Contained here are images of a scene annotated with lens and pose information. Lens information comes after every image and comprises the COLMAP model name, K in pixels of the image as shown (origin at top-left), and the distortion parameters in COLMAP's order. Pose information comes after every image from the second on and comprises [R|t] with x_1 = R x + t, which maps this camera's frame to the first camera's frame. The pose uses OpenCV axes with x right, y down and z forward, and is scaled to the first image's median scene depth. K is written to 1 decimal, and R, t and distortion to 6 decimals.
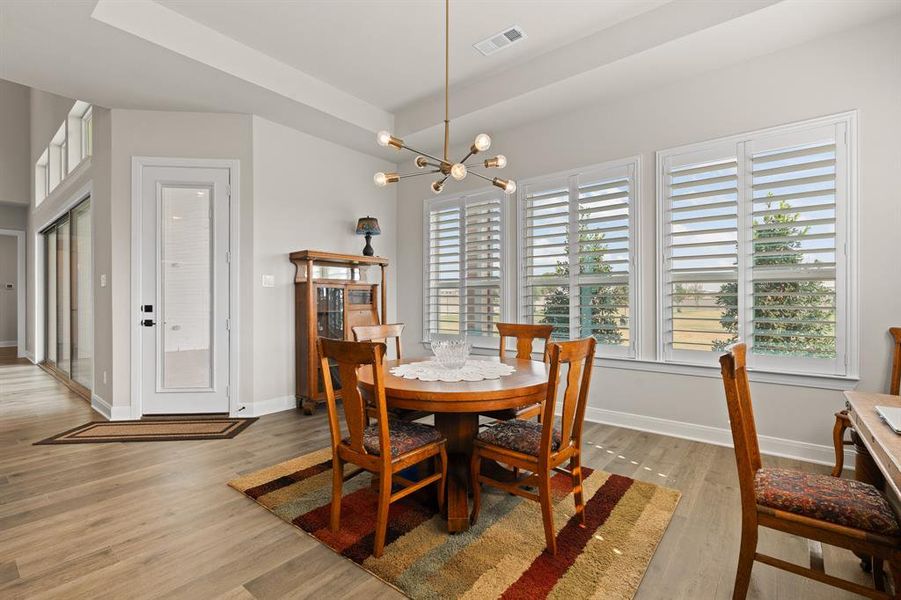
lens RADIAL K [[404.7, 0, 456.2], [0, 404.7, 301.6], [0, 0, 1]] dist [-0.005852, 0.001172]
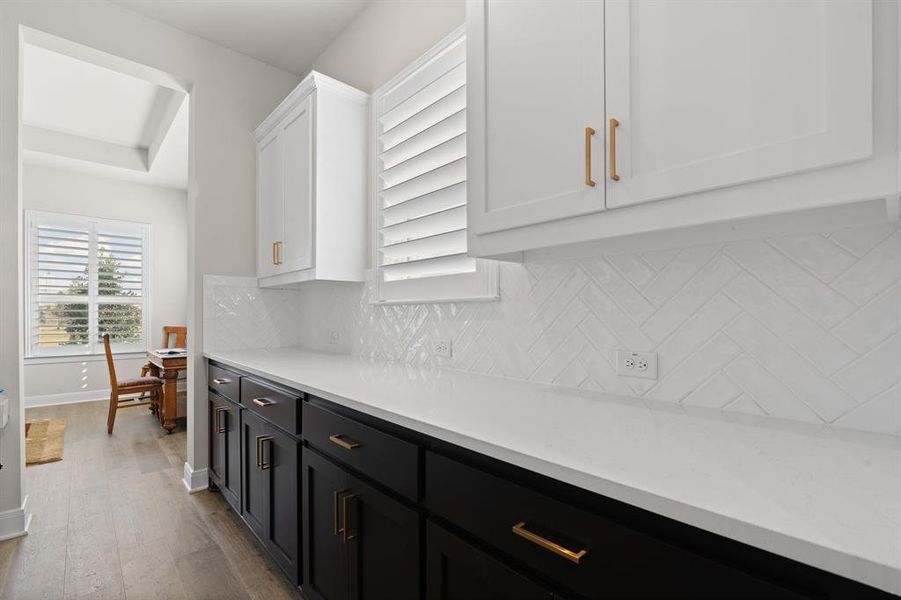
lens RADIAL K [[404.7, 0, 462.8], [0, 404.7, 311.7], [0, 0, 1]] dist [-0.005852, 0.001172]
pose [[0.133480, 0.003043, 0.991047, -0.629942], [0.000827, 0.999995, -0.003181, -0.005357], [-0.991051, 0.001244, 0.133477, -0.643768]]
